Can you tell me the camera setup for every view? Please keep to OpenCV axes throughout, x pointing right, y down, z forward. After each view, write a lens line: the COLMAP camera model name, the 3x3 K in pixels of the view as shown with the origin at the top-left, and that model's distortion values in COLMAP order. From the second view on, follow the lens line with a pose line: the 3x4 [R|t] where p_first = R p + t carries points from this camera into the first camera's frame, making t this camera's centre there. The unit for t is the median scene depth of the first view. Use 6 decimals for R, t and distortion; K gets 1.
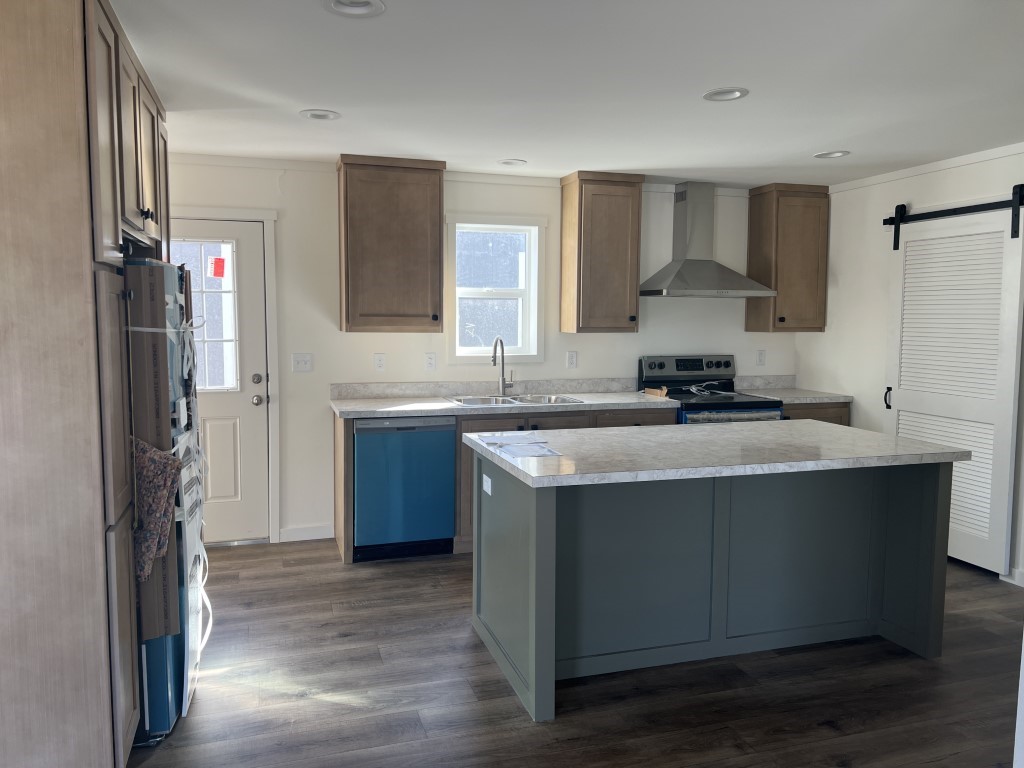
lens RADIAL K [[773.7, 0, 508.7], [0, 773.7, 380.8], [0, 0, 1]] dist [0.045647, -0.051334]
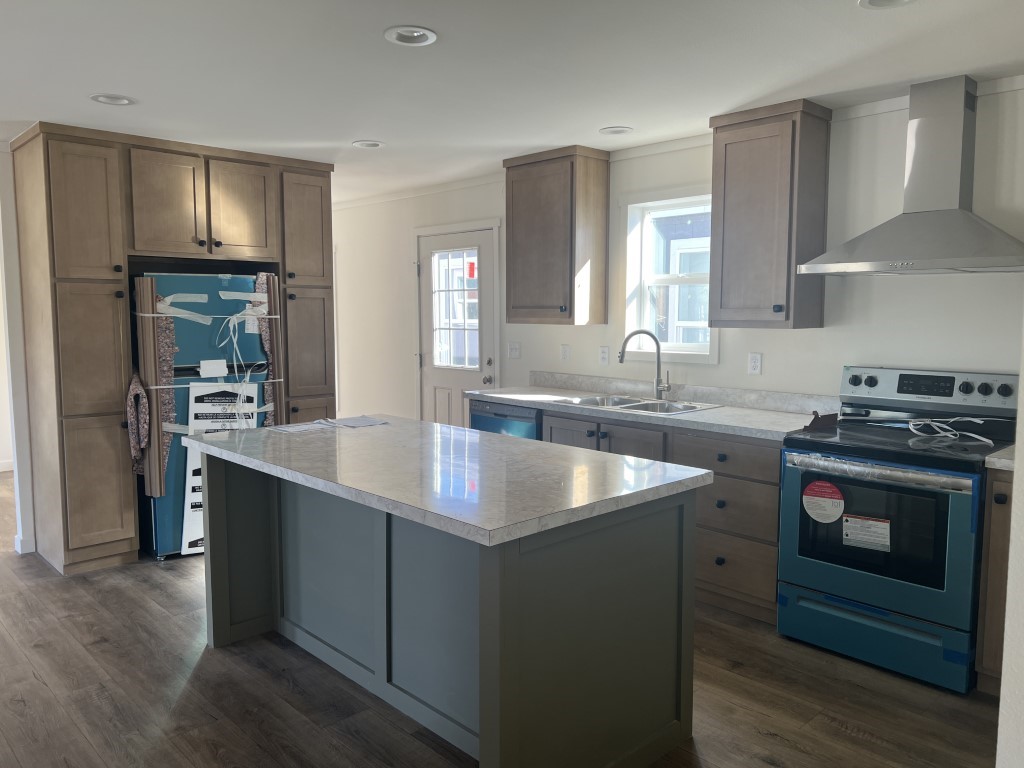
lens RADIAL K [[773.7, 0, 506.8], [0, 773.7, 387.2], [0, 0, 1]] dist [0.045647, -0.051334]
pose [[0.427737, 0.084642, -0.899932, 0.709087], [-0.074964, 0.995498, 0.058000, -0.032601], [0.900789, 0.042654, 0.432156, 0.486328]]
